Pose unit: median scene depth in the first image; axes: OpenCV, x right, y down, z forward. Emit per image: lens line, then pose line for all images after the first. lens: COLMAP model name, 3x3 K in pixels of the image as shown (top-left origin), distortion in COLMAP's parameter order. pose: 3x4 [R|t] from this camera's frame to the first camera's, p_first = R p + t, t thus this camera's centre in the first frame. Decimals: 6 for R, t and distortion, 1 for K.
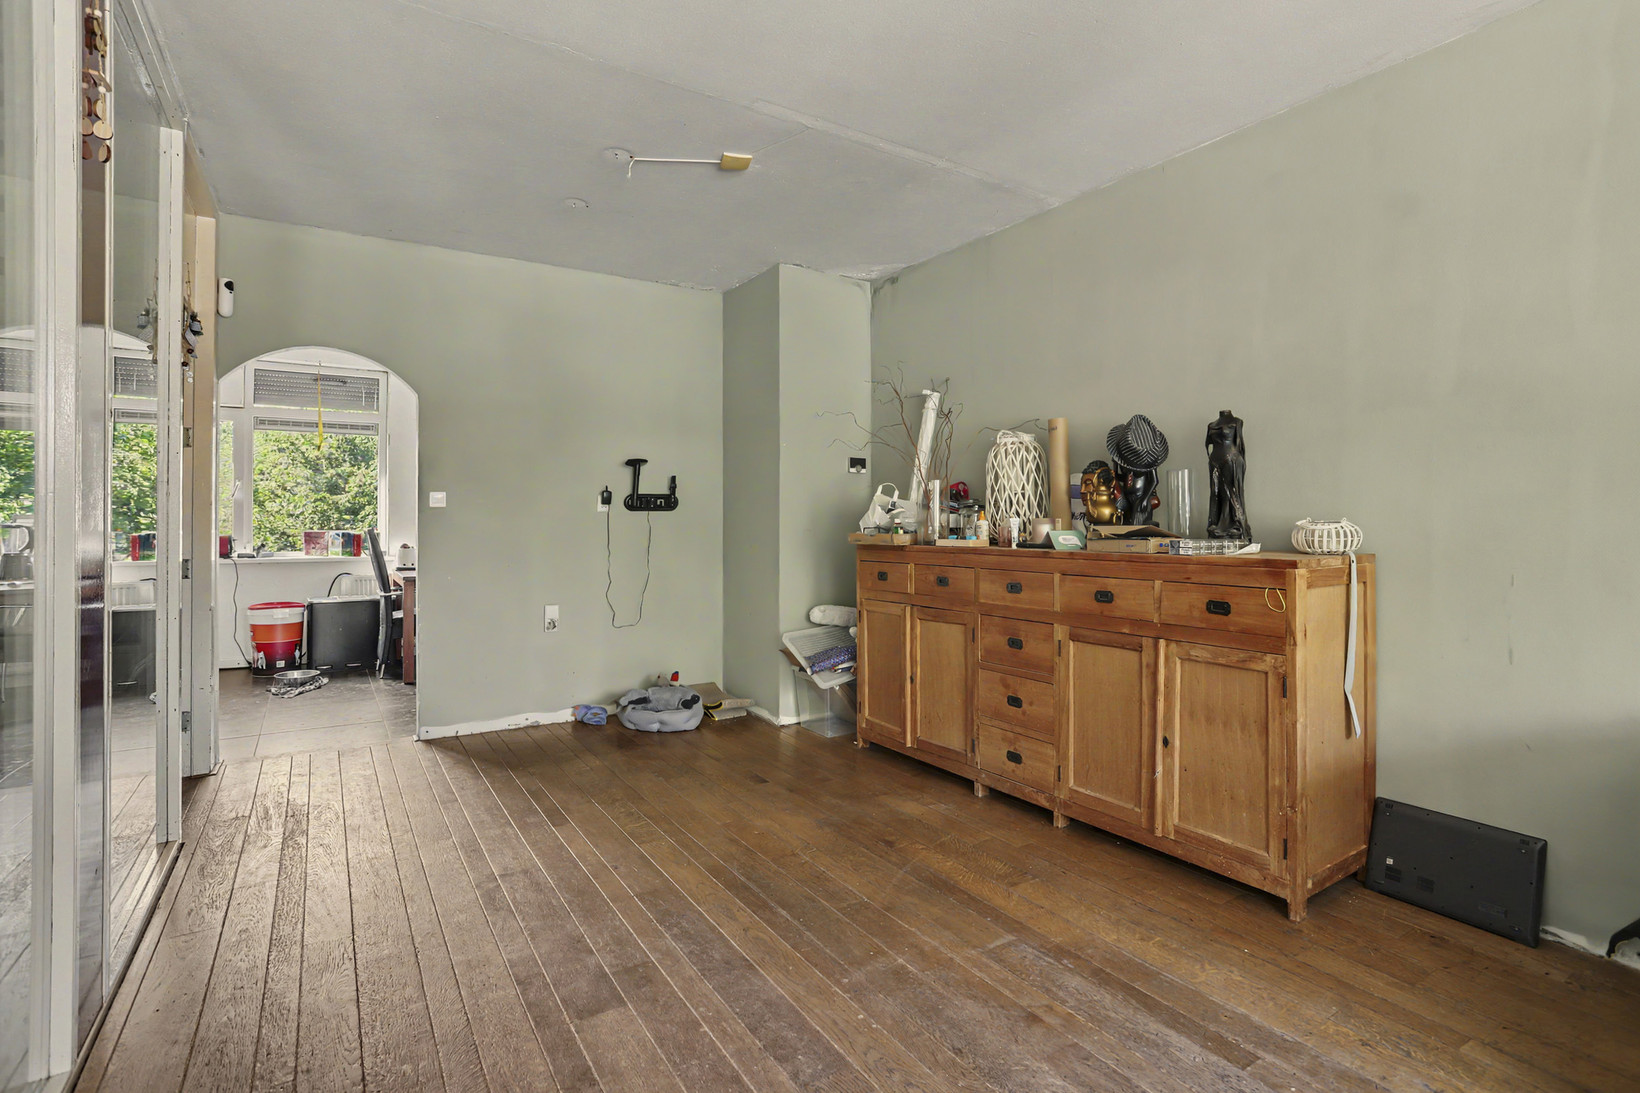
lens RADIAL K [[798.5, 0, 822.2], [0, 798.5, 519.1], [0, 0, 1]] dist [-0.057049, 0.034705]
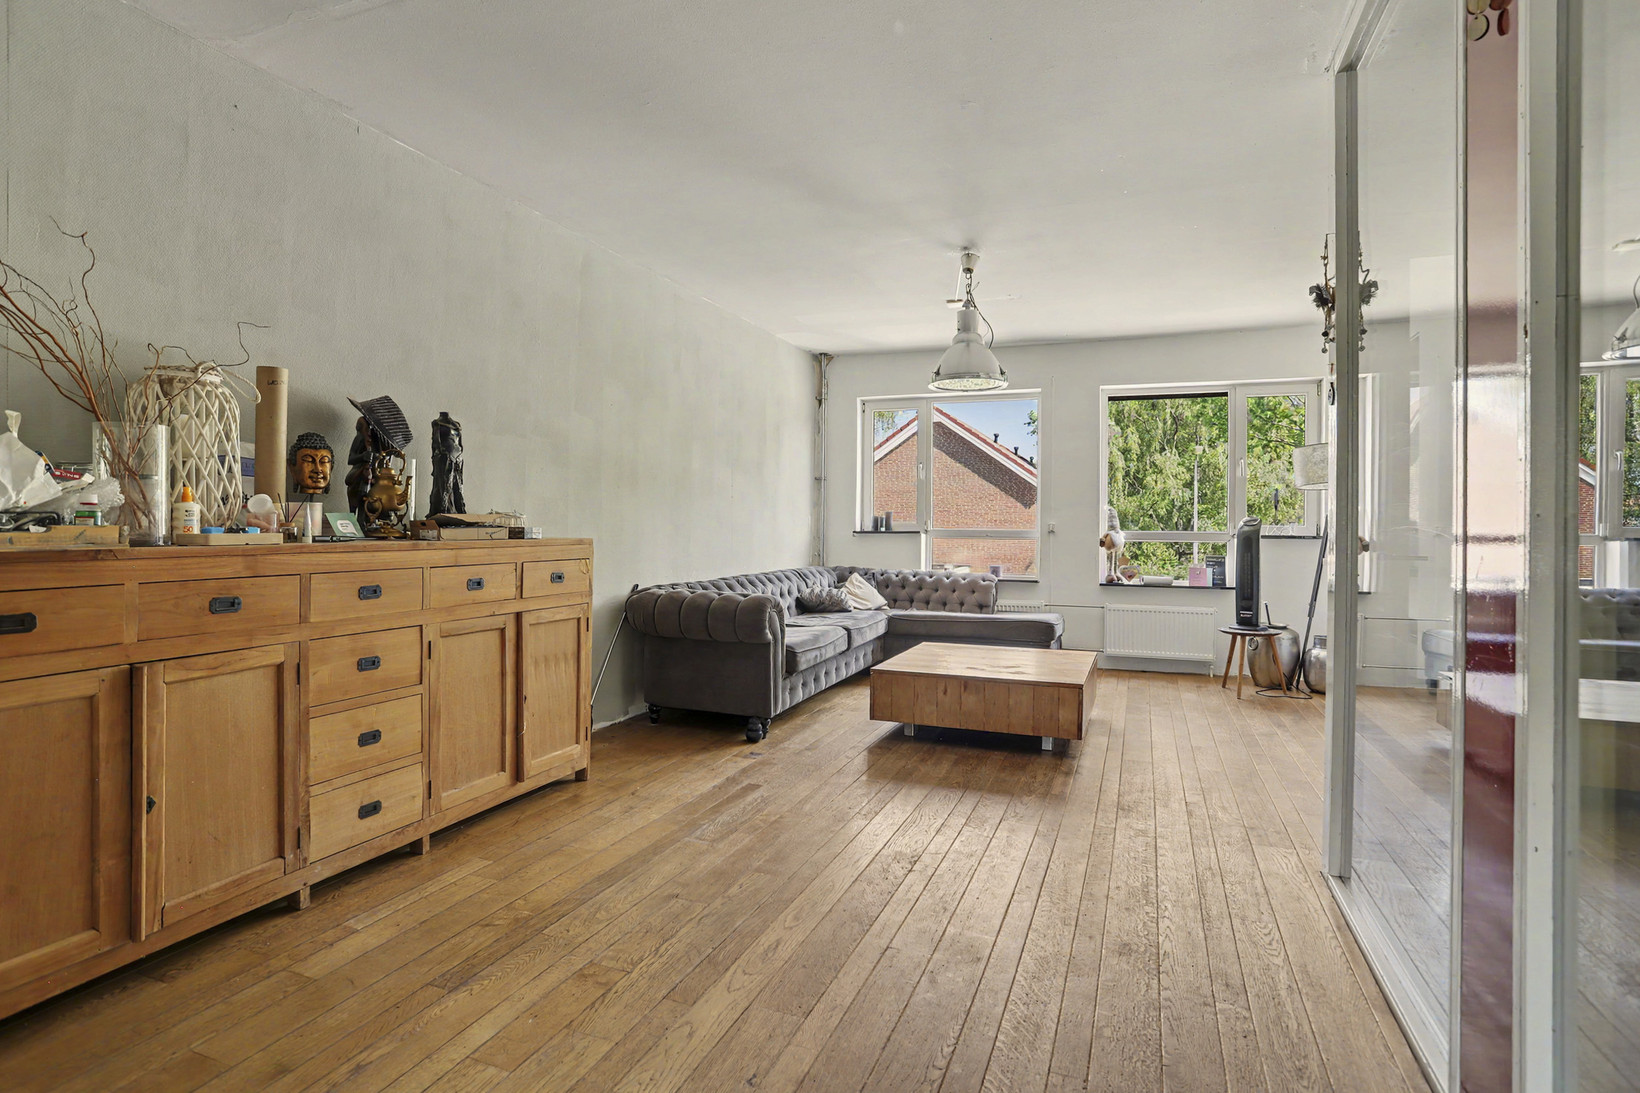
lens RADIAL K [[806.5, 0, 833.0], [0, 806.5, 521.5], [0, 0, 1]] dist [-0.059890, 0.024513]
pose [[-0.590509, -0.001093, 0.807030, -0.546066], [-0.010844, 0.999920, -0.006581, 0.014580], [-0.806958, -0.012638, -0.590474, 0.916572]]
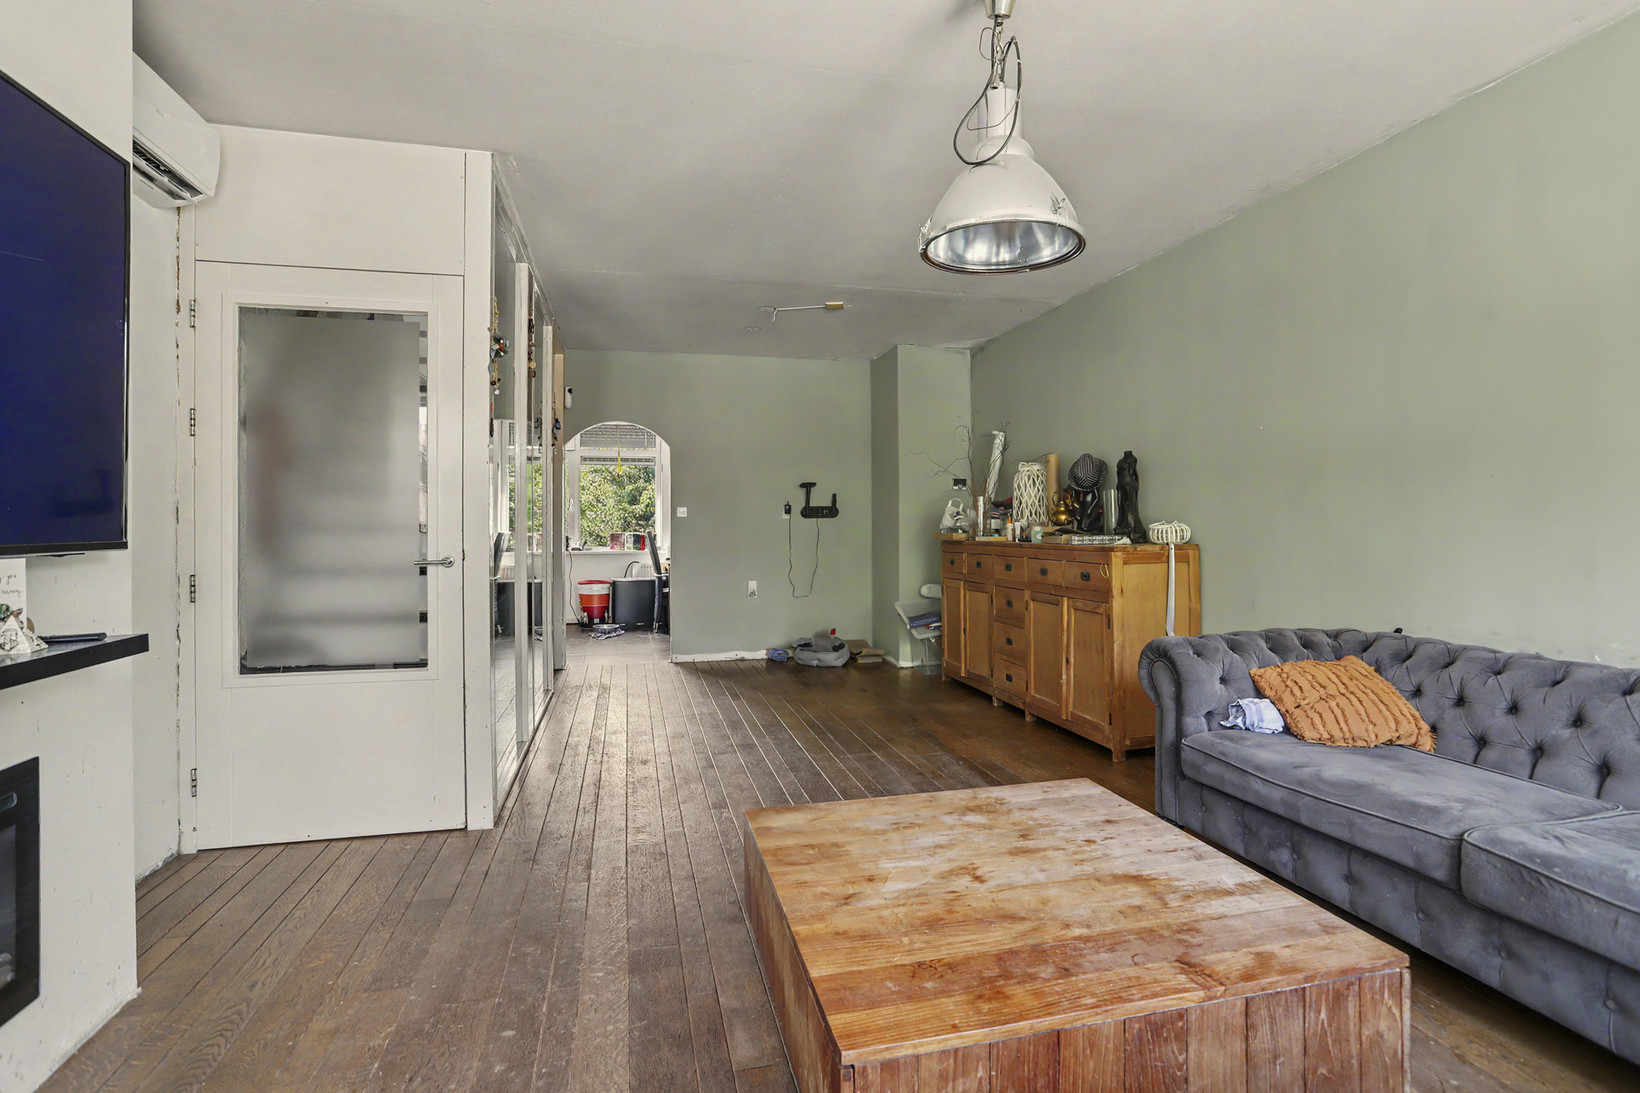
lens RADIAL K [[802.9, 0, 819.0], [0, 802.9, 523.1], [0, 0, 1]] dist [-0.034329, -0.000097]
pose [[0.945057, -0.004671, -0.326872, 0.337999], [0.004831, 0.999988, -0.000323, -0.000753], [0.326869, -0.001273, 0.945069, -0.491744]]
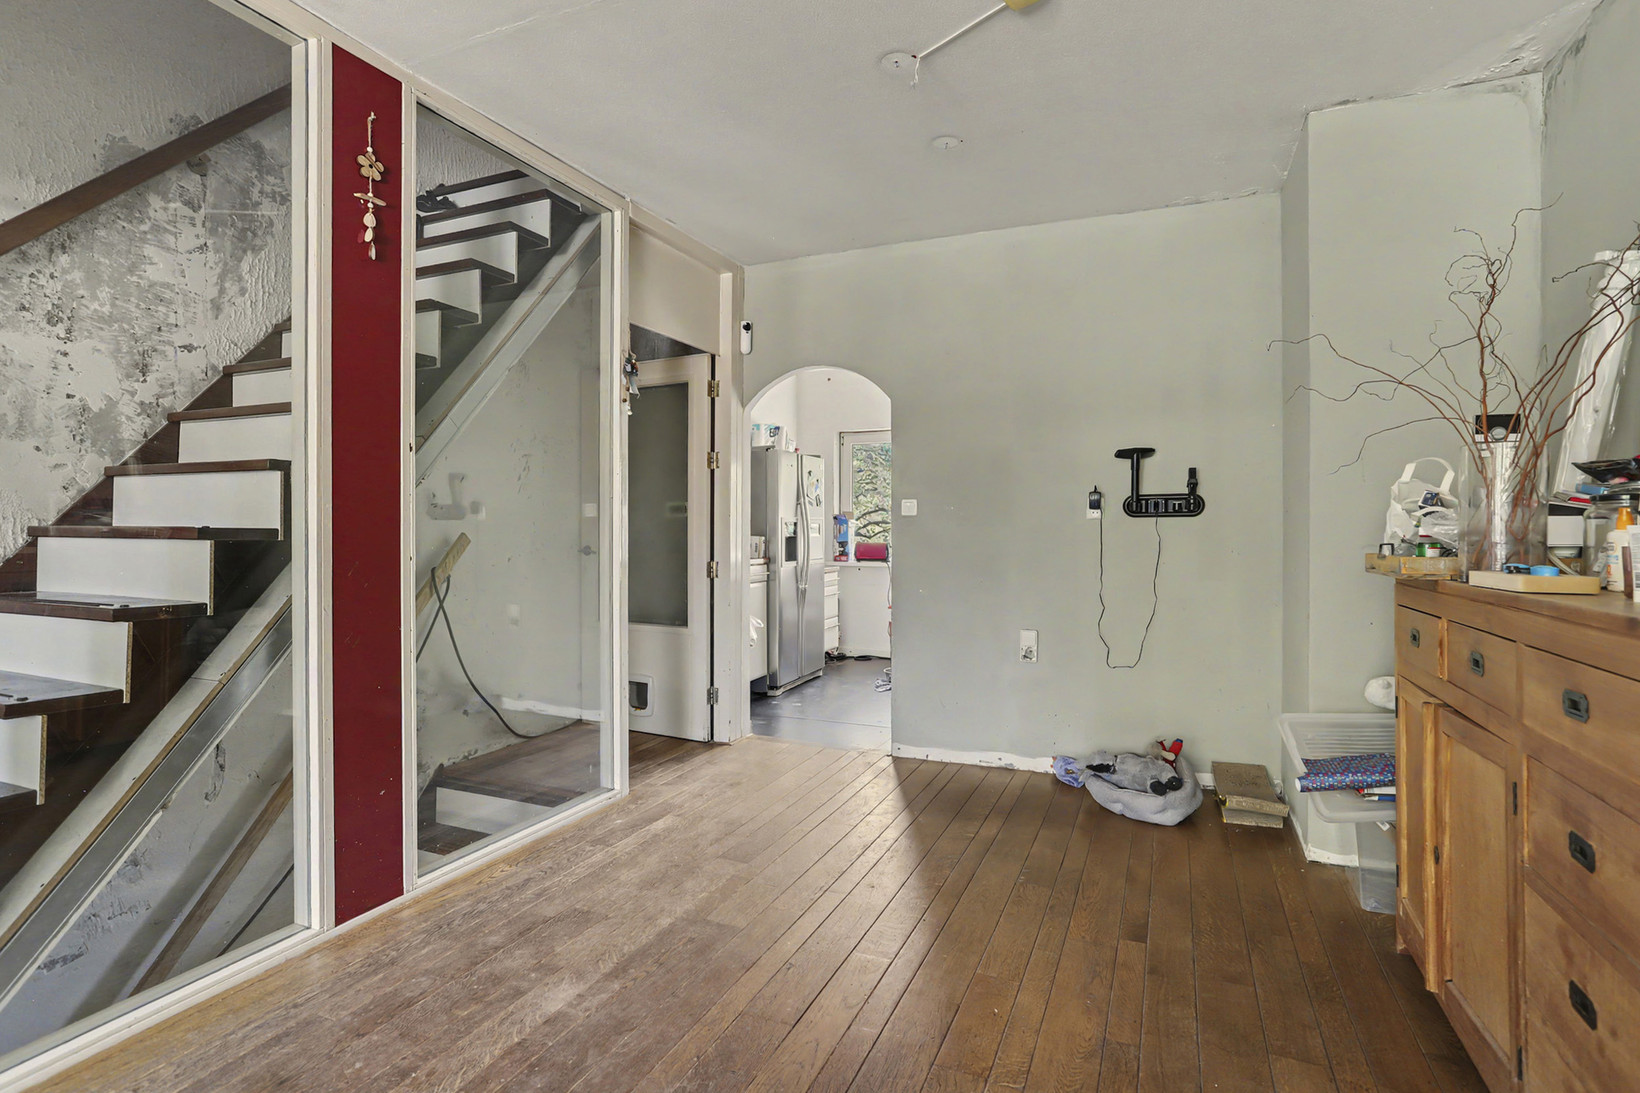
lens RADIAL K [[817.9, 0, 823.5], [0, 817.9, 534.9], [0, 0, 1]] dist [-0.060165, 0.039238]
pose [[0.562945, 0.005594, -0.826476, 0.298560], [0.001929, 0.999965, 0.008082, -0.000270], [0.826492, -0.006144, 0.562915, 0.403195]]
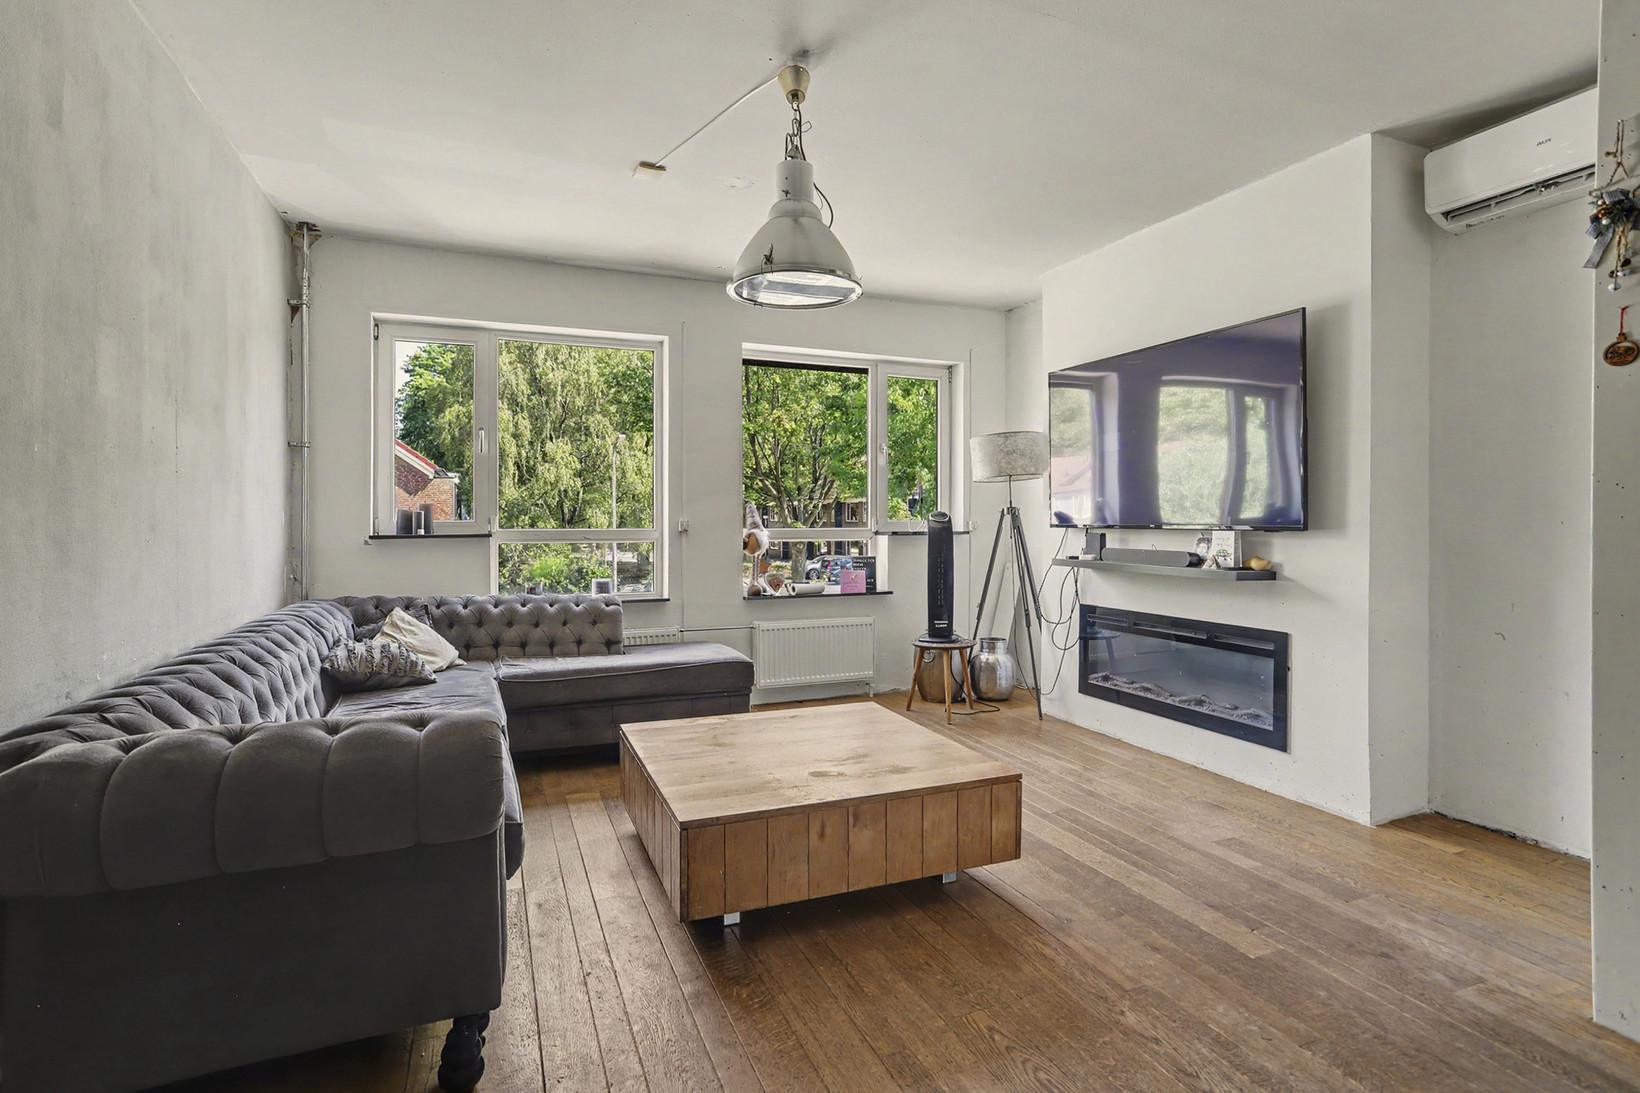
lens RADIAL K [[802.9, 0, 819.0], [0, 802.9, 523.1], [0, 0, 1]] dist [-0.034329, -0.000097]
pose [[-0.983459, -0.002643, 0.181113, 0.133712], [-0.001814, 0.999987, 0.004746, 0.000105], [-0.181123, 0.004339, -0.983451, 0.738755]]
